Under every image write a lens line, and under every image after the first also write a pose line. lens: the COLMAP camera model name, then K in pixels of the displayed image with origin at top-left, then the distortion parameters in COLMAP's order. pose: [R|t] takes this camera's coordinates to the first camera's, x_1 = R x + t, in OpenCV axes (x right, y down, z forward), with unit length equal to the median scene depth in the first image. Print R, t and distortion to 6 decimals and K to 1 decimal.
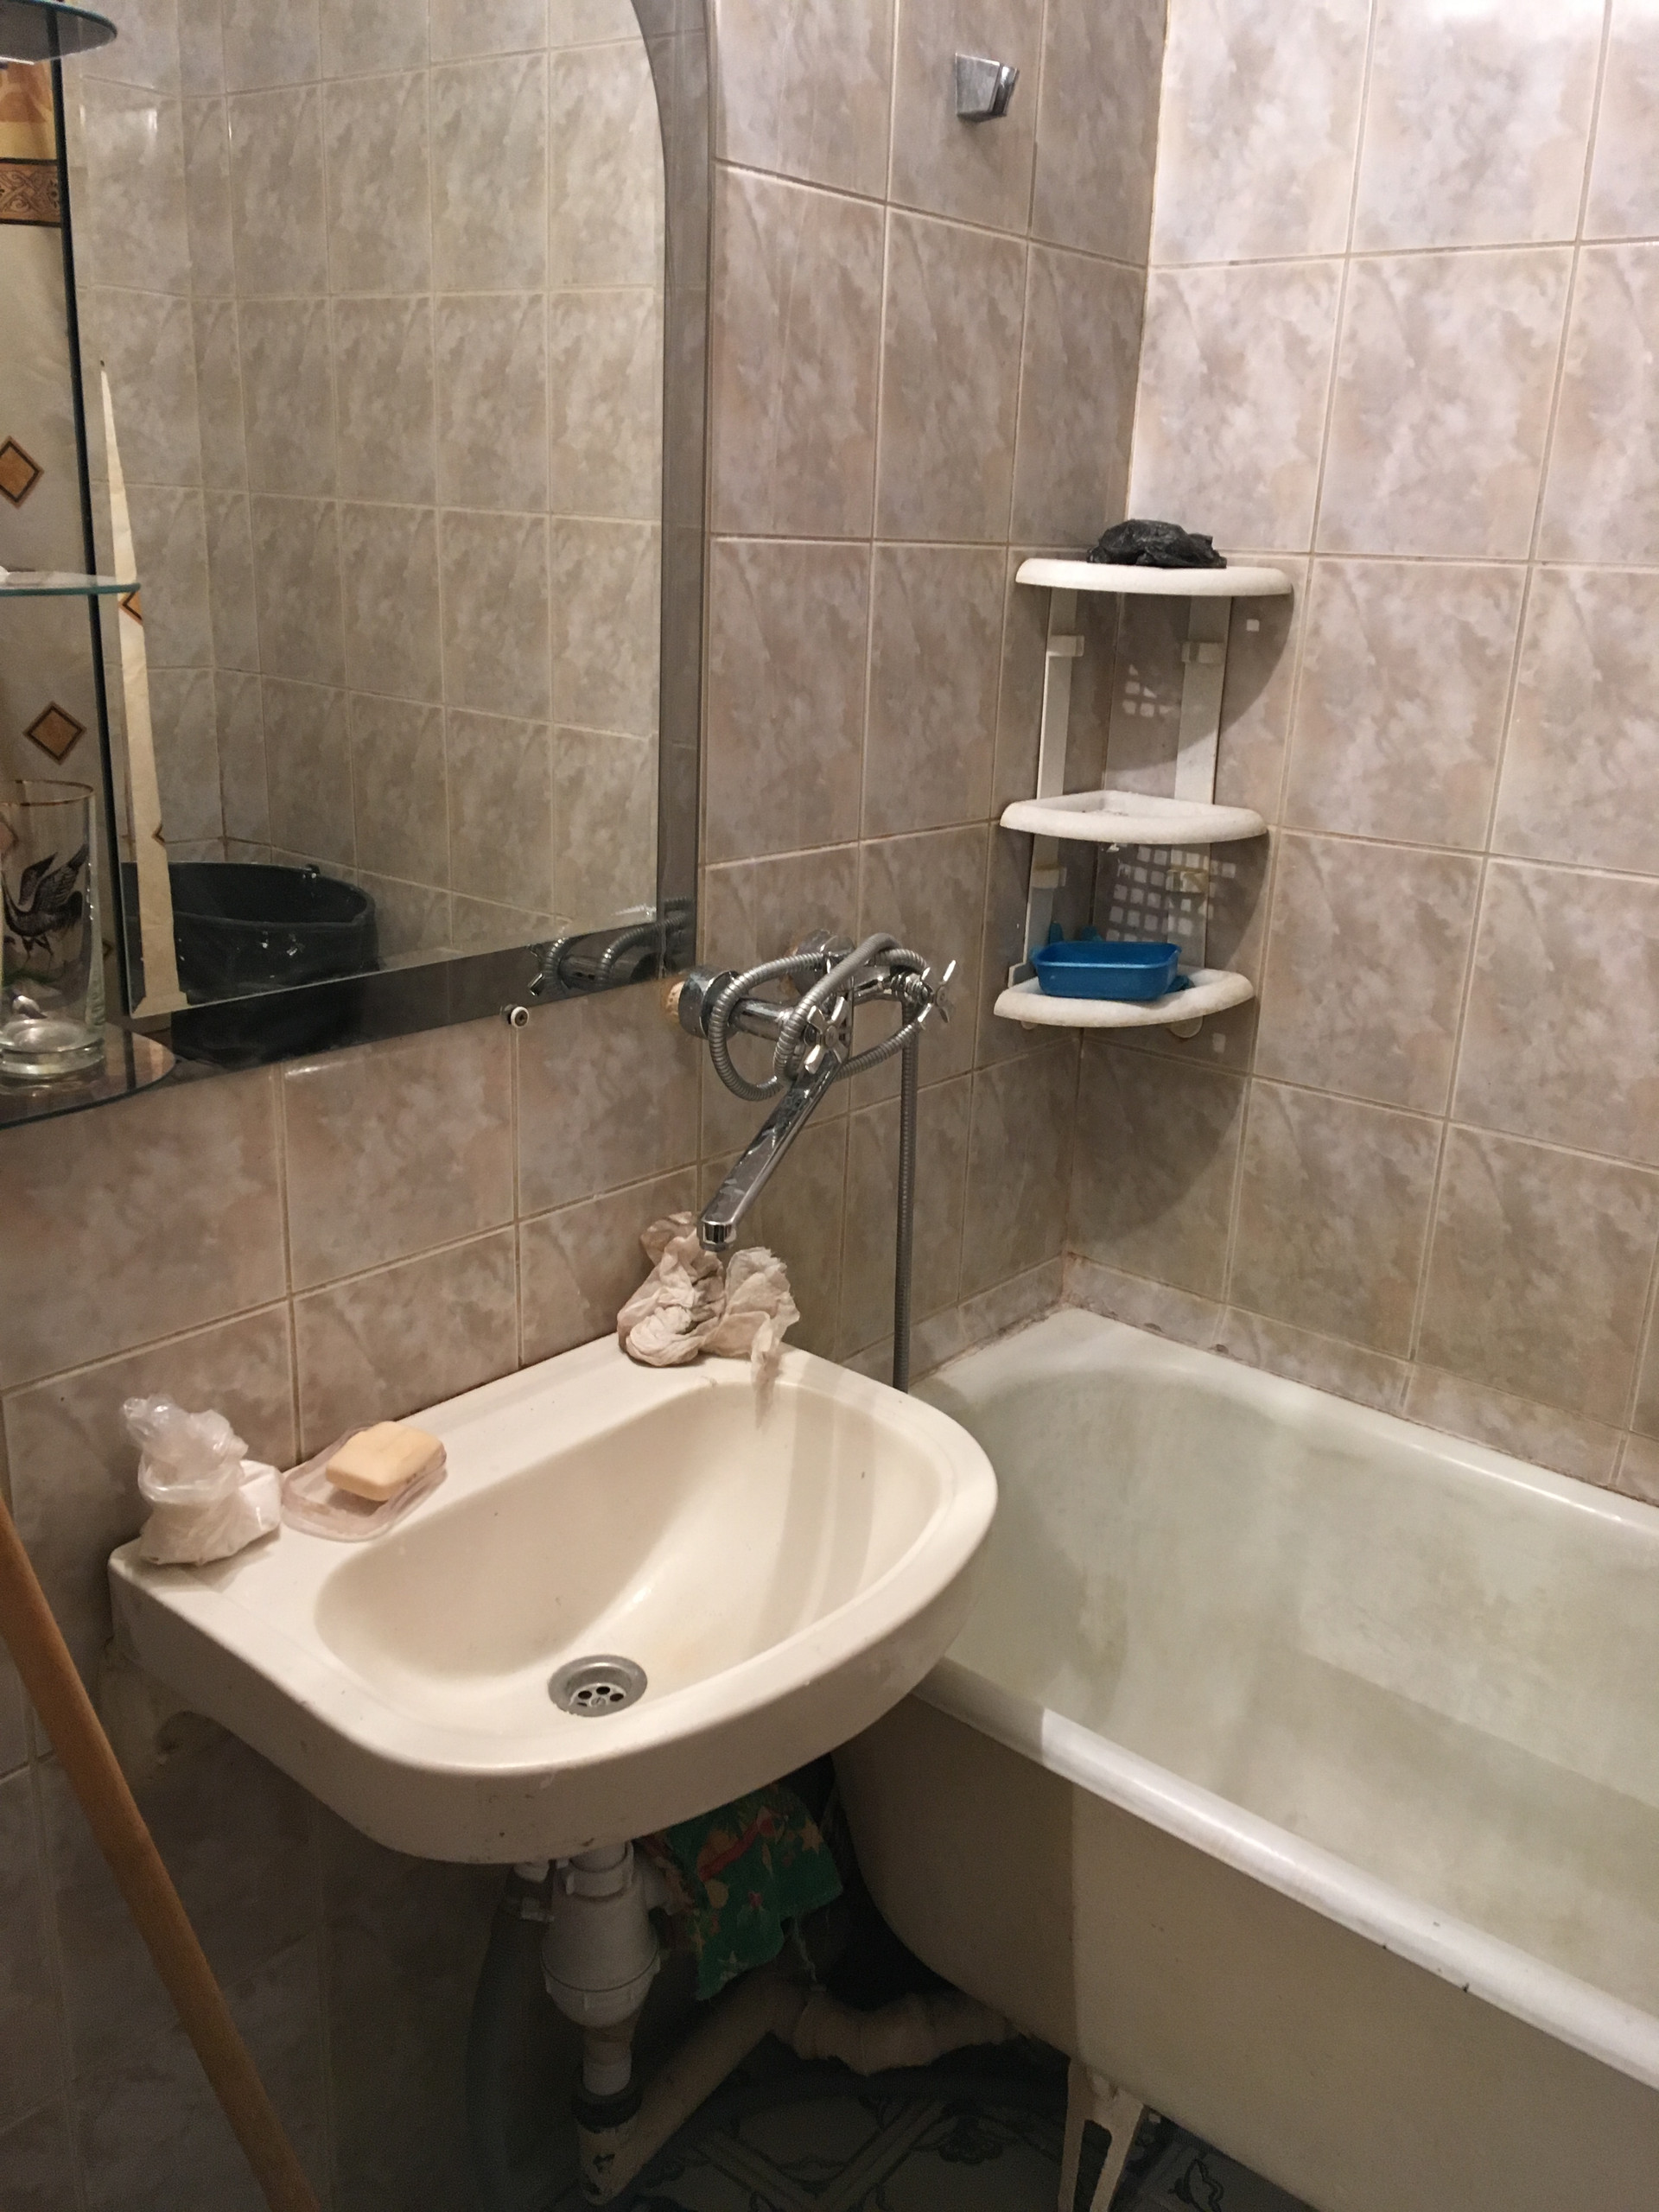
lens RADIAL K [[1853.8, 0, 844.0], [0, 1853.8, 1110.8], [0, 0, 1]] dist [0.104052, -0.145819]
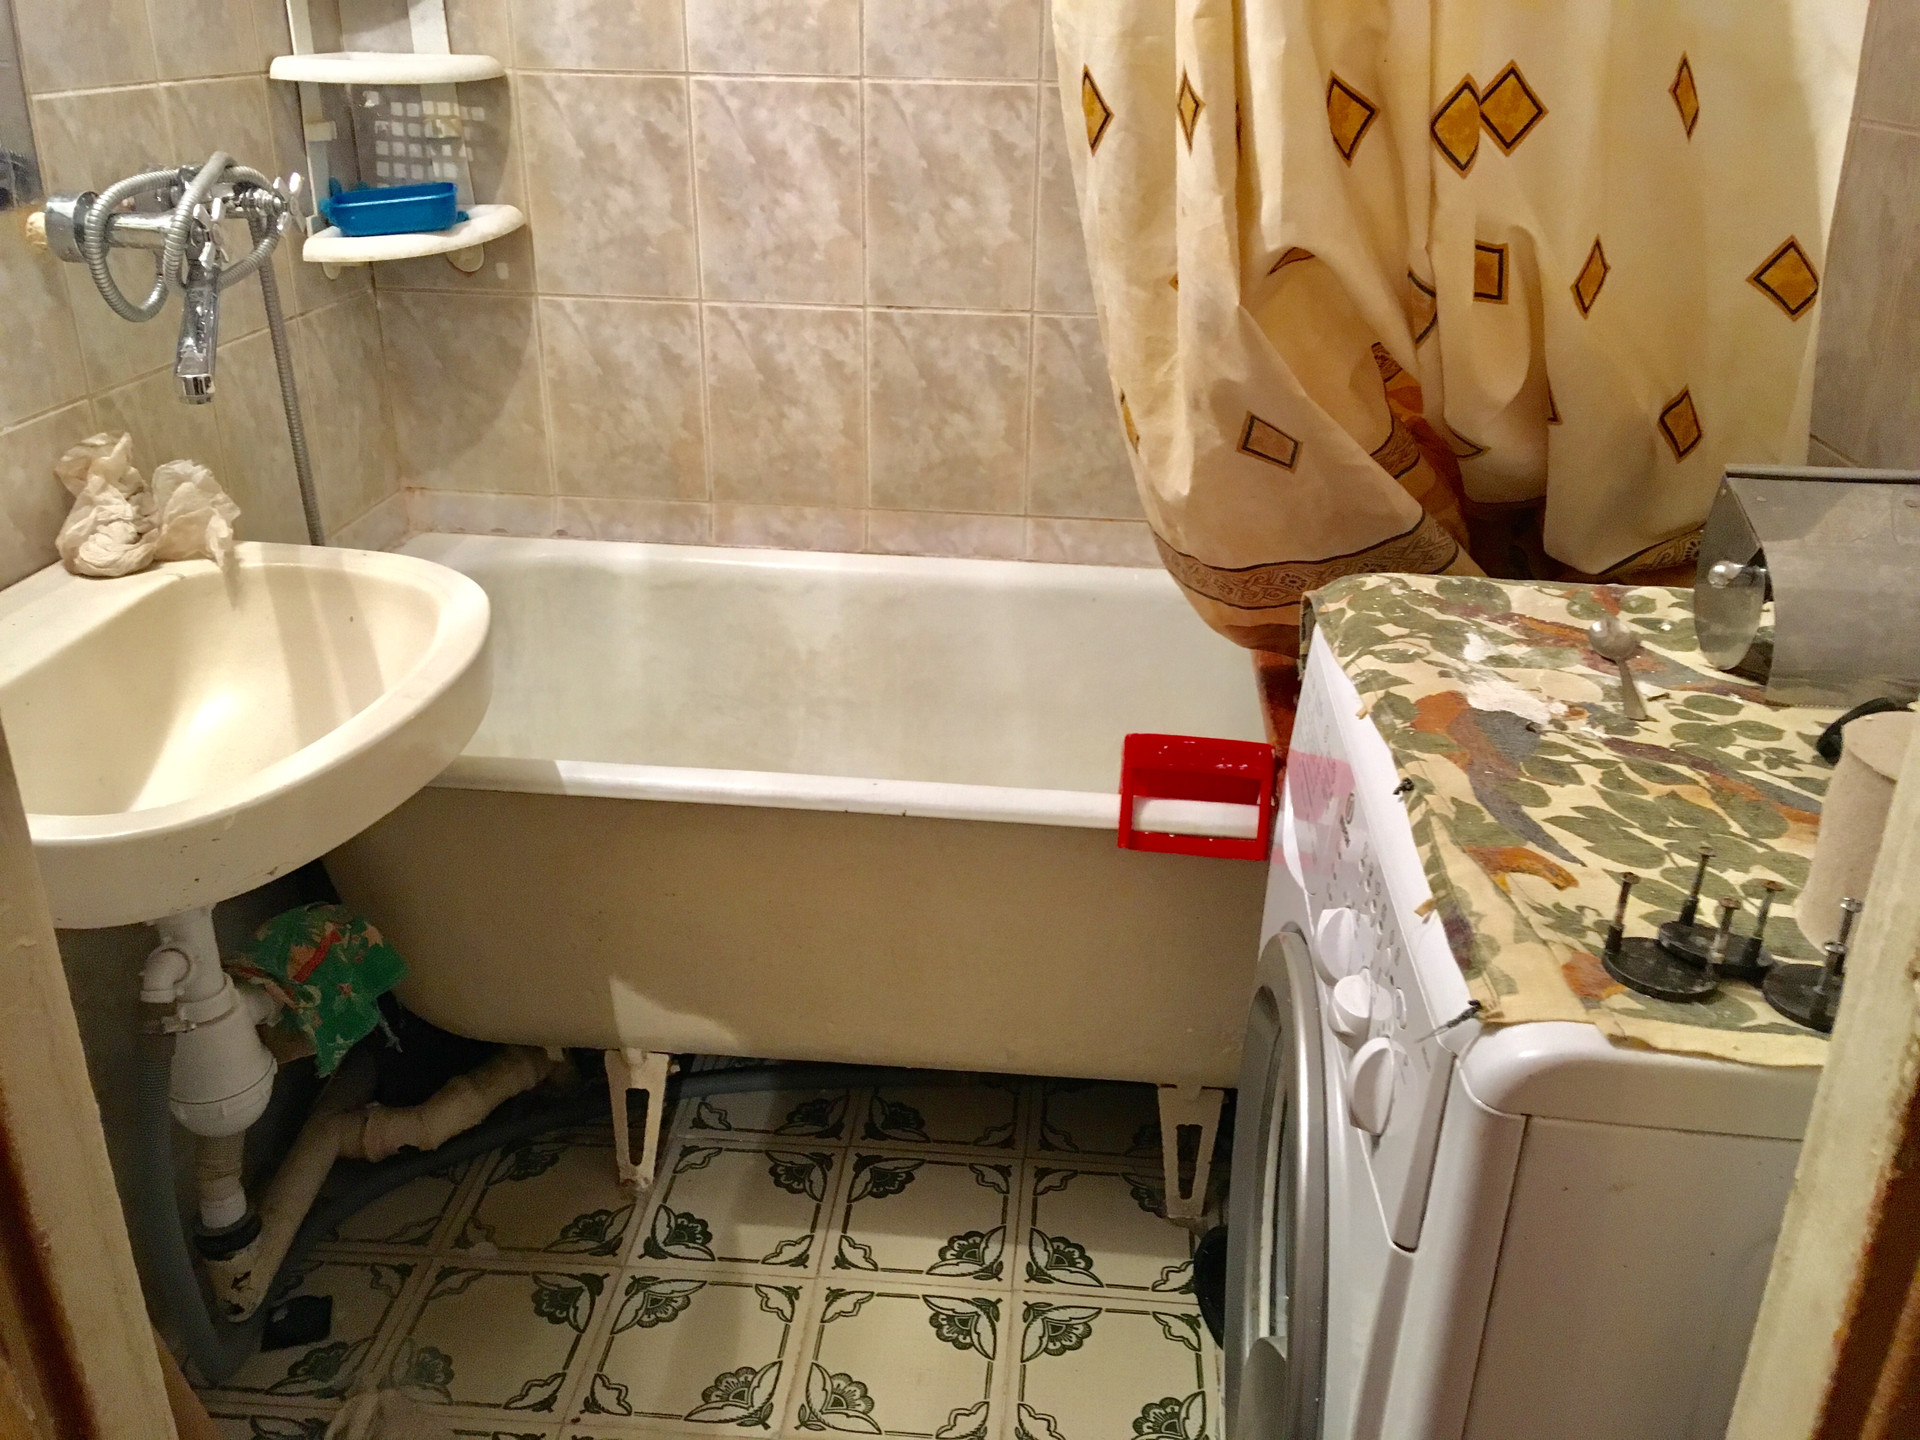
lens RADIAL K [[1609.1, 0, 975.9], [0, 1609.1, 736.7], [0, 0, 1]] dist [0.104052, -0.145819]
pose [[0.822724, -0.257735, 0.506654, -0.169921], [0.187689, 0.964484, 0.185856, 0.124851], [-0.536562, -0.057815, 0.841878, -0.065305]]
